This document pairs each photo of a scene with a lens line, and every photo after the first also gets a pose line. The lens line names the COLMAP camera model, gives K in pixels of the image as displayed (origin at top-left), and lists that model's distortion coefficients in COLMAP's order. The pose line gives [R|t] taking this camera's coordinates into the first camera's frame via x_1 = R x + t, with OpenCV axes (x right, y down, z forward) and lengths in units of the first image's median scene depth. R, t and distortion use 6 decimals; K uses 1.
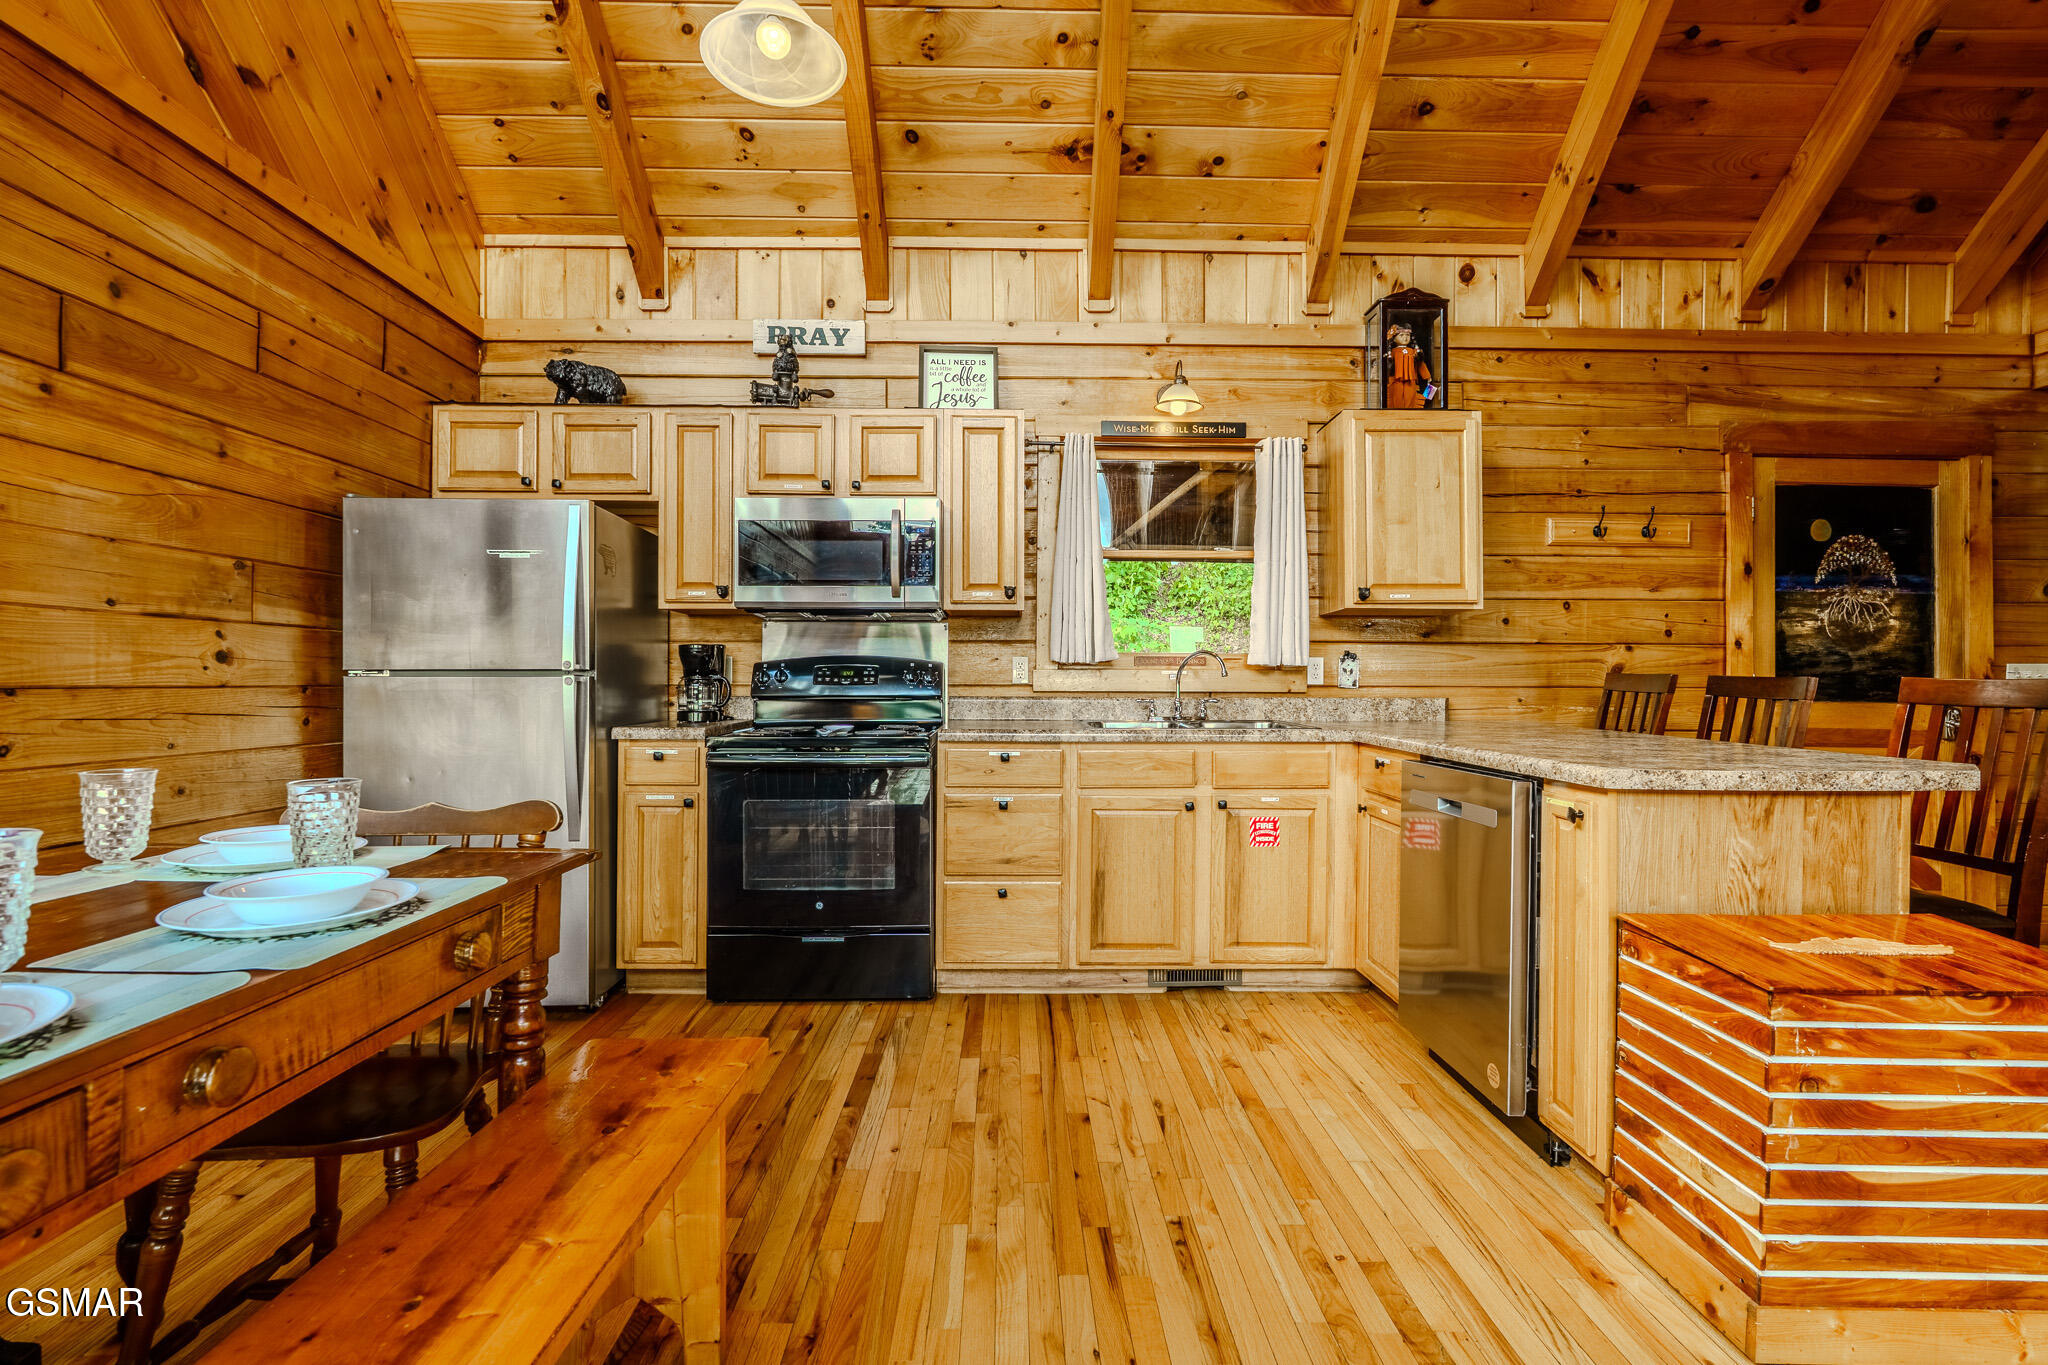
lens RADIAL K [[895.7, 0, 1021.1], [0, 895.7, 678.8], [0, 0, 1]] dist [0.000713, 0.000117]
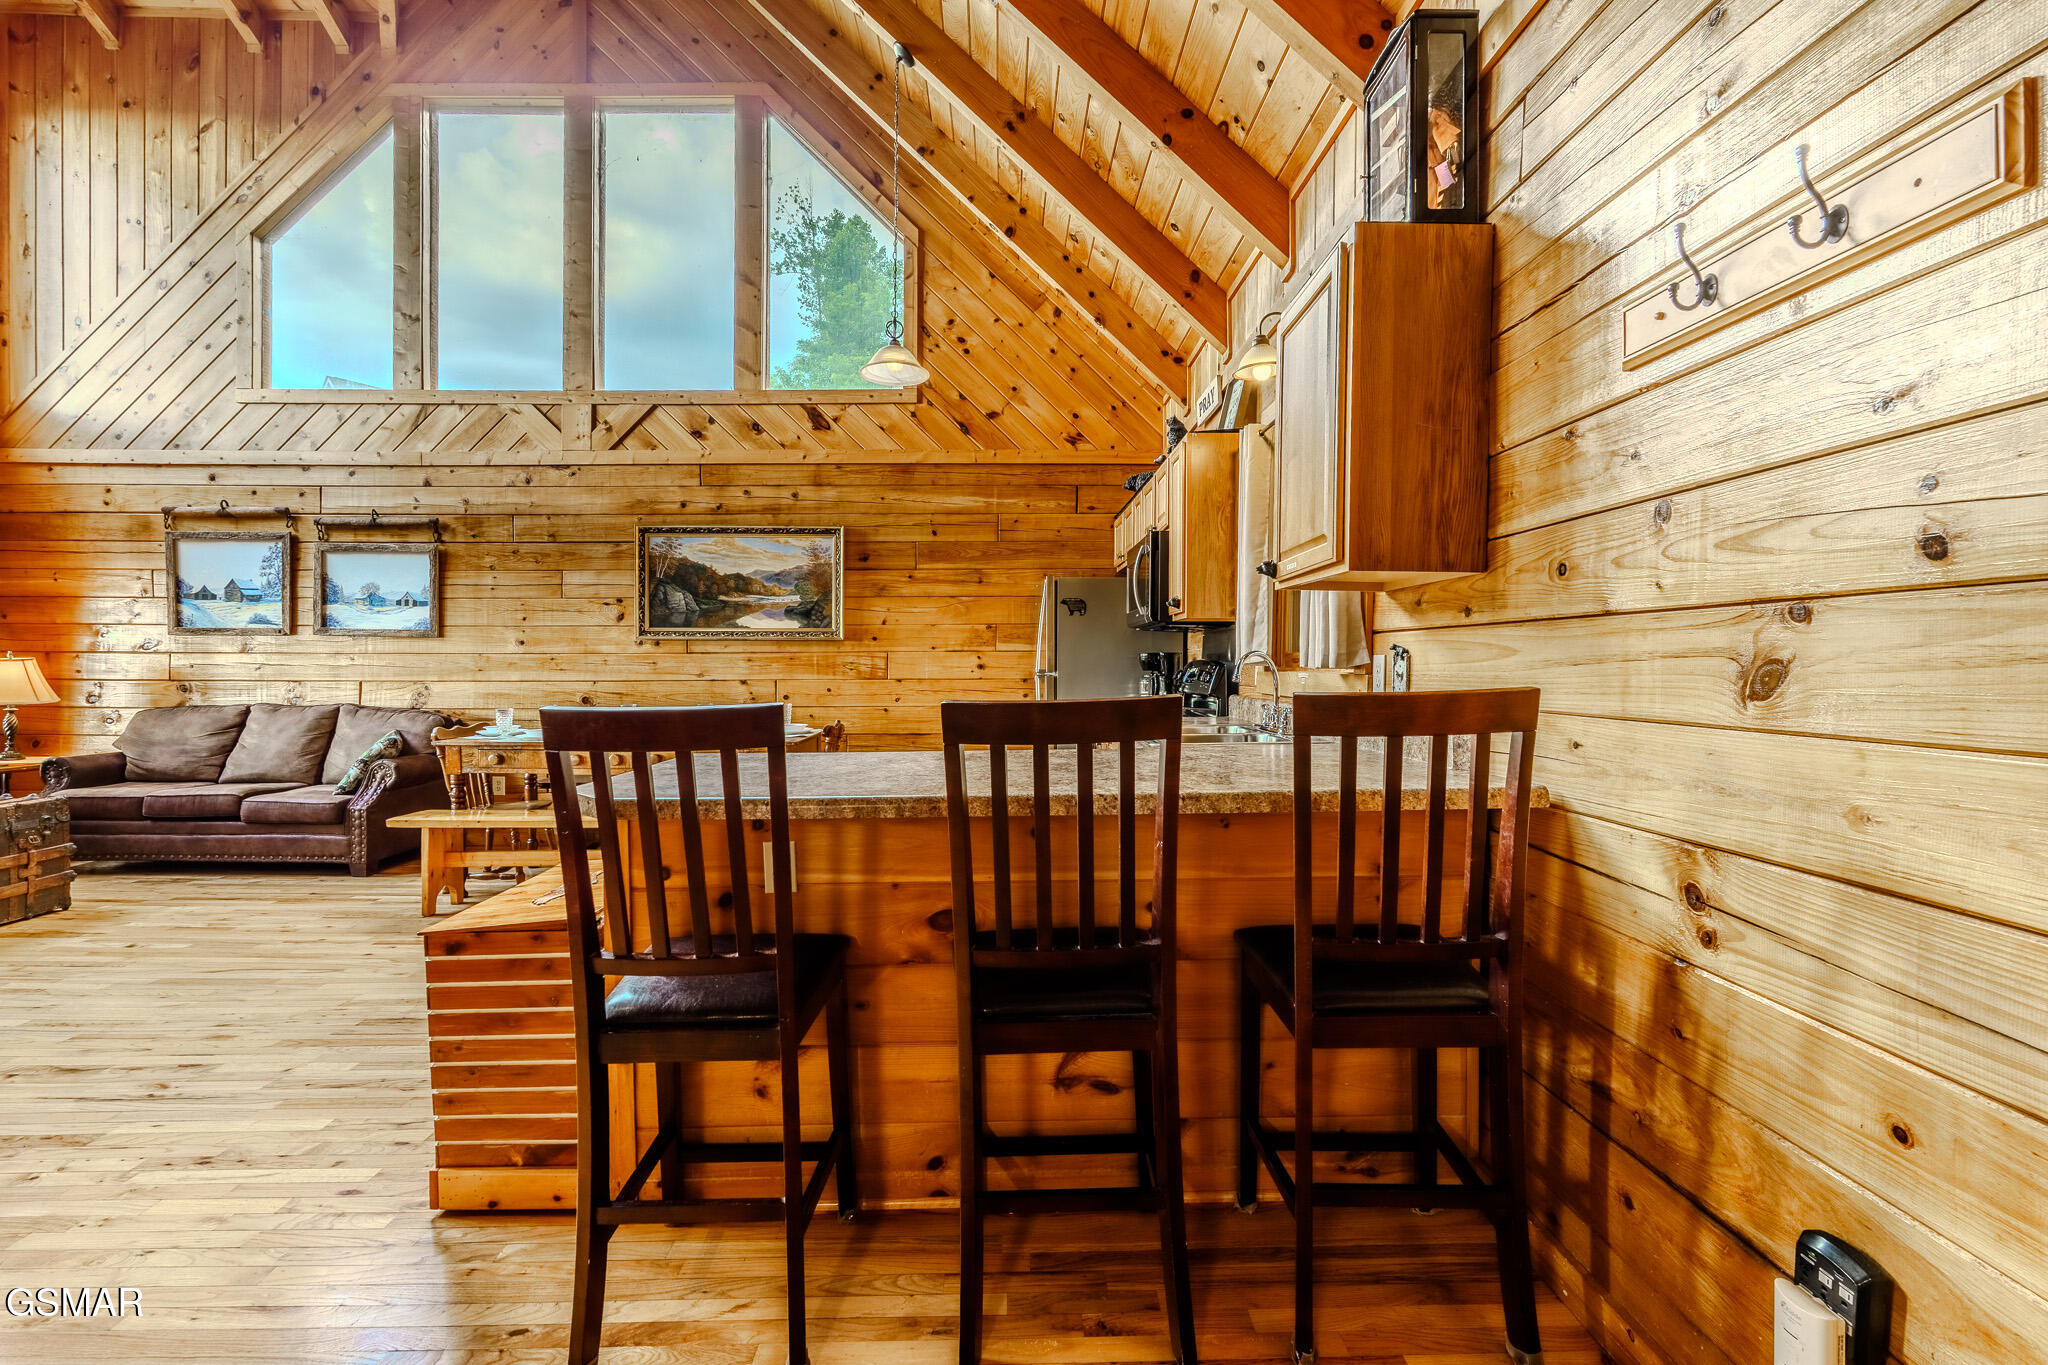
lens RADIAL K [[895.7, 0, 1020.9], [0, 895.7, 676.5], [0, 0, 1]] dist [0.000713, 0.000117]
pose [[0.009105, 0.011389, -0.999894, 1.472968], [0.006884, 0.999911, 0.011452, -0.024531], [0.999935, -0.006988, 0.009025, 1.064519]]
